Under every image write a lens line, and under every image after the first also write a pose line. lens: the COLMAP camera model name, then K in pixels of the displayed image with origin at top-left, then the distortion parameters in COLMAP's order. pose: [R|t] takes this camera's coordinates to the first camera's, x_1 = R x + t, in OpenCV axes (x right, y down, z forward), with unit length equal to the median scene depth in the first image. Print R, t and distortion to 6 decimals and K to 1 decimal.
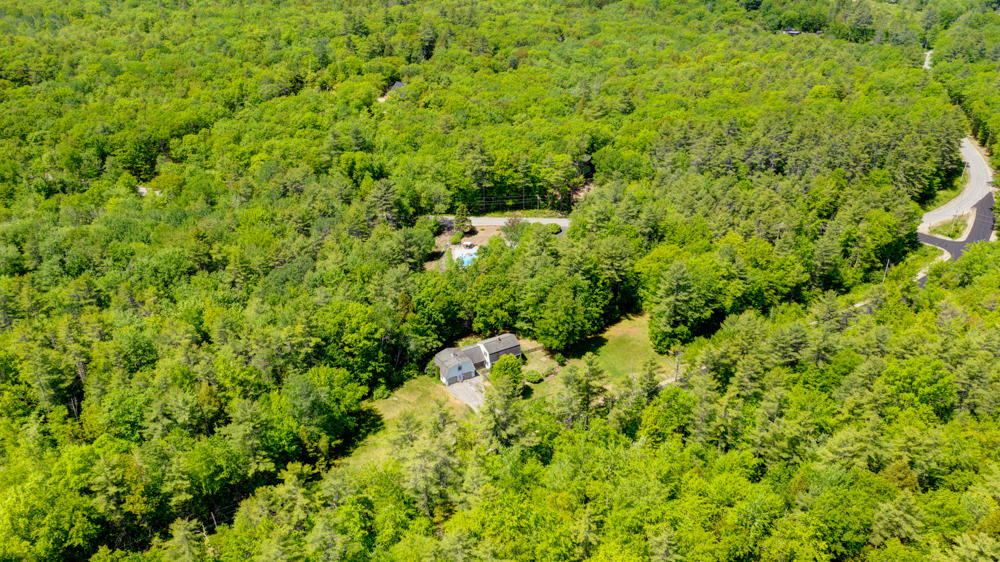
lens RADIAL K [[783.4, 0, 495.6], [0, 783.4, 276.0], [0, 0, 1]] dist [-0.033177, 0.007722]
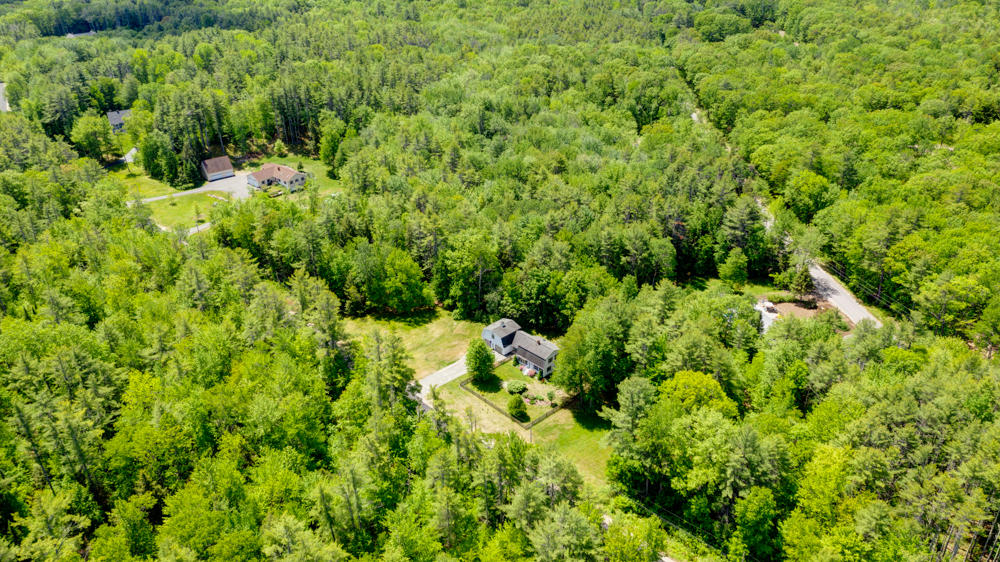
lens RADIAL K [[783.4, 0, 495.6], [0, 783.4, 276.0], [0, 0, 1]] dist [-0.033177, 0.007722]
pose [[0.253442, 0.461585, -0.850121, 0.584278], [-0.442026, 0.836961, 0.322660, -0.207451], [0.860453, 0.294000, 0.416154, 0.408251]]
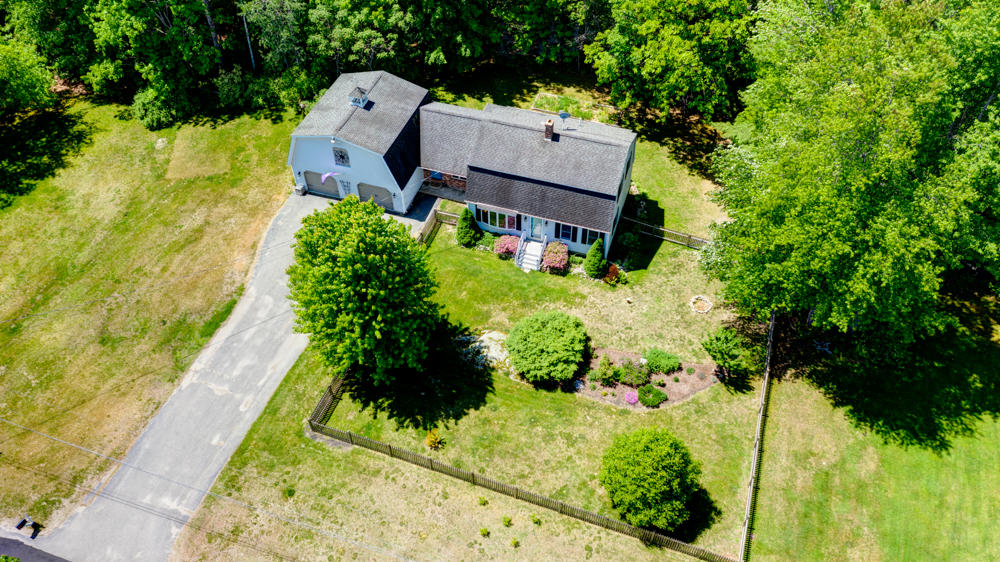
lens RADIAL K [[783.4, 0, 495.6], [0, 783.4, 276.0], [0, 0, 1]] dist [-0.033177, 0.007722]
pose [[0.662181, 0.555040, -0.503435, 0.101010], [-0.334722, 0.820174, 0.463978, 0.011042], [0.670431, -0.138727, 0.728888, 0.622502]]
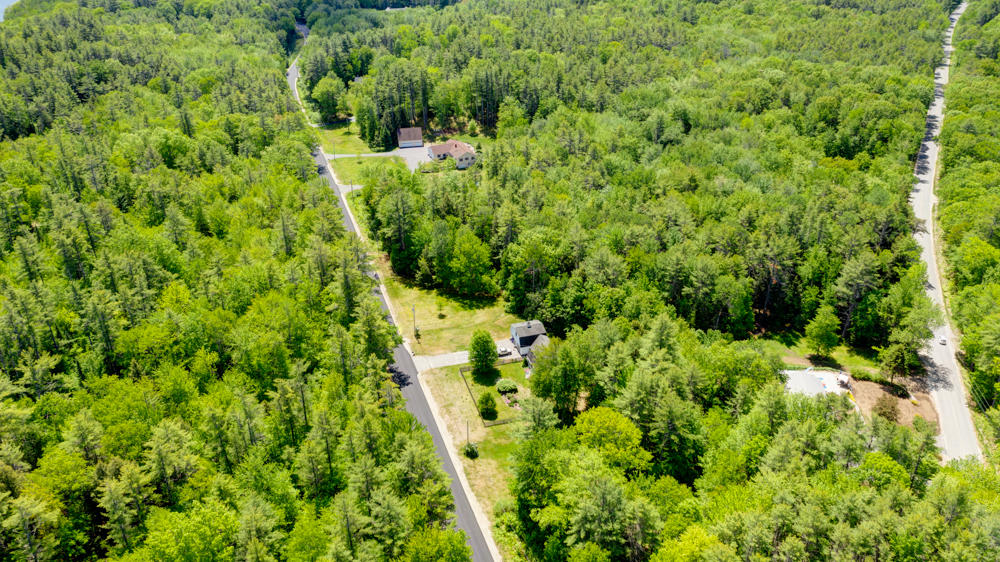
lens RADIAL K [[783.4, 0, 495.6], [0, 783.4, 276.0], [0, 0, 1]] dist [-0.033177, 0.007722]
pose [[-0.204036, 0.470283, -0.858605, 0.596513], [-0.442047, 0.738292, 0.509431, -0.333278], [0.873478, 0.483486, 0.057249, 0.651196]]
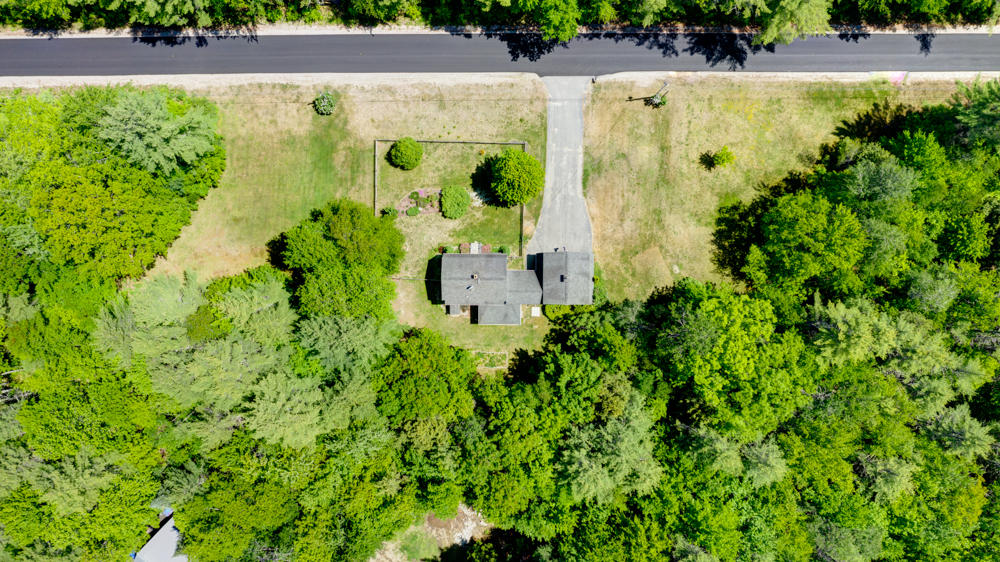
lens RADIAL K [[783.4, 0, 495.6], [0, 783.4, 276.0], [0, 0, 1]] dist [-0.033177, 0.007722]
pose [[-0.864792, -0.501893, 0.015437, -0.012997], [0.239918, -0.385995, 0.890756, -0.301768], [-0.441105, 0.774023, 0.454219, 0.572460]]
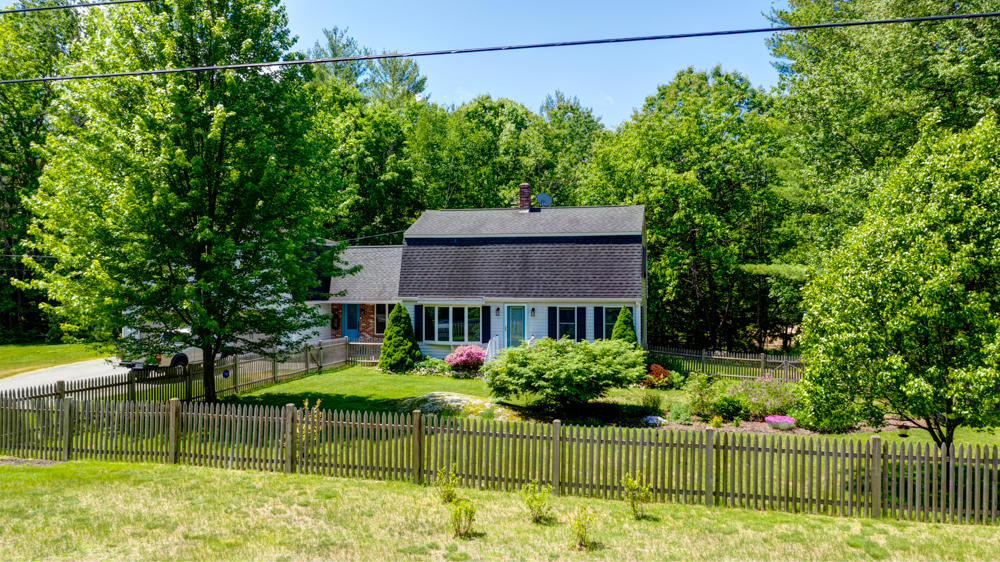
lens RADIAL K [[783.4, 0, 495.6], [0, 783.4, 276.0], [0, 0, 1]] dist [-0.033177, 0.007722]
pose [[0.733665, 0.005451, -0.679489, 0.081000], [-0.318857, 0.885801, -0.337174, 0.116332], [0.600054, 0.464033, 0.651620, 0.688196]]
